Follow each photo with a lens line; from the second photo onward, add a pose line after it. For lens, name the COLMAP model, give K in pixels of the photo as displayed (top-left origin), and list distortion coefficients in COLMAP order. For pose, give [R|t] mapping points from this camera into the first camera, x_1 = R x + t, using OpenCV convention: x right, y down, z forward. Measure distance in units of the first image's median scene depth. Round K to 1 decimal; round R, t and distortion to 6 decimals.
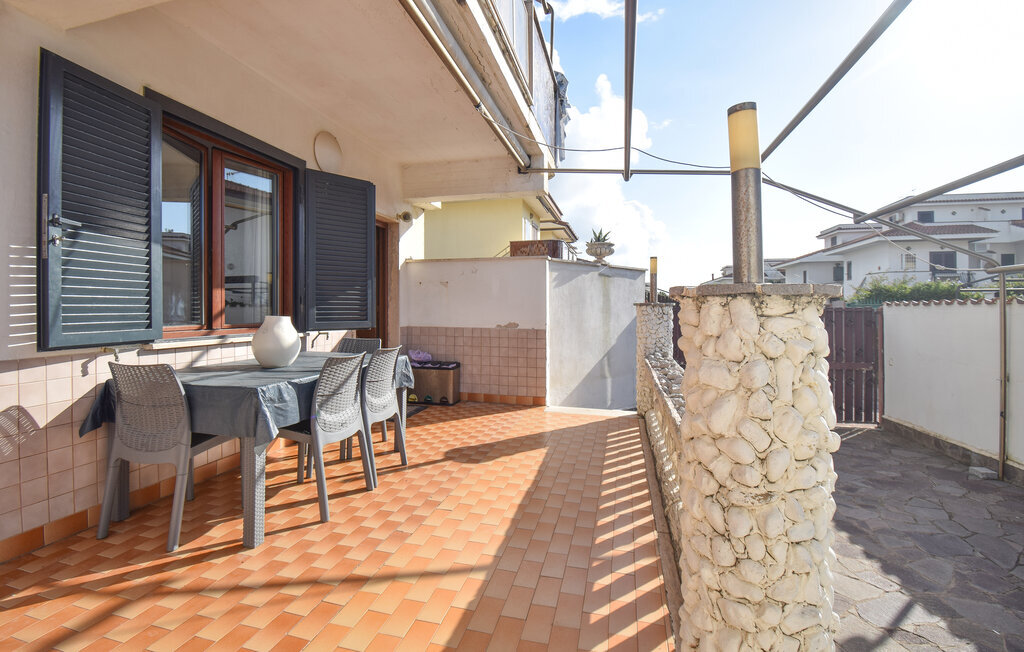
lens RADIAL K [[477.7, 0, 500.8], [0, 477.7, 307.0], [0, 0, 1]] dist [0.070248, -0.053608]
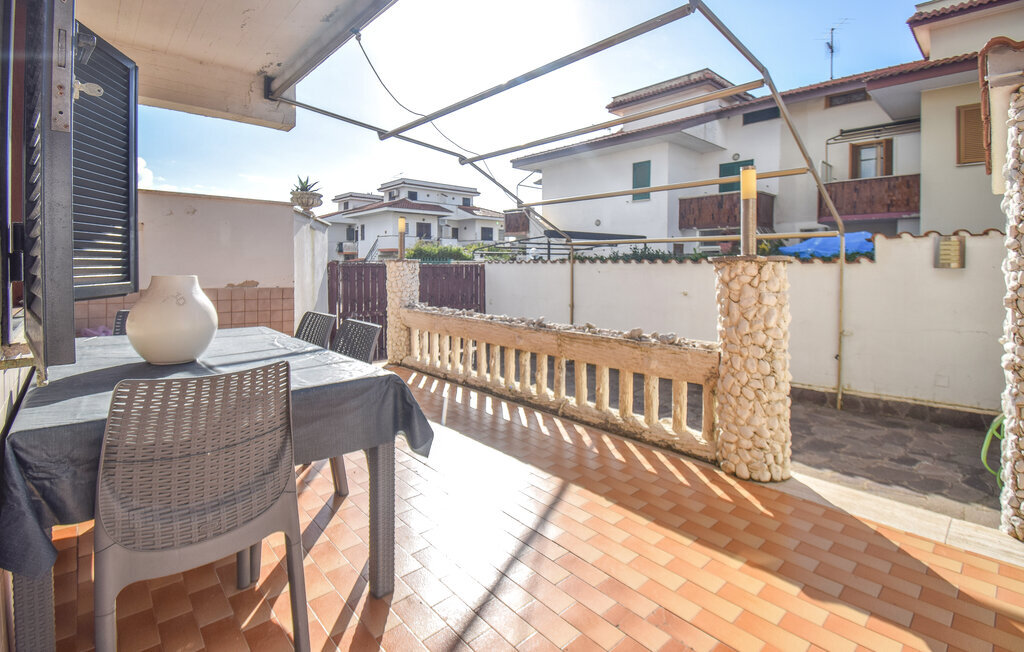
lens RADIAL K [[485.1, 0, 514.8], [0, 485.1, 270.8], [0, 0, 1]] dist [0.003617, 0.000335]
pose [[0.534525, -0.006579, 0.845127, -0.114780], [-0.009549, 0.999859, 0.013823, 0.000249], [-0.845099, -0.015458, 0.534386, 0.050184]]
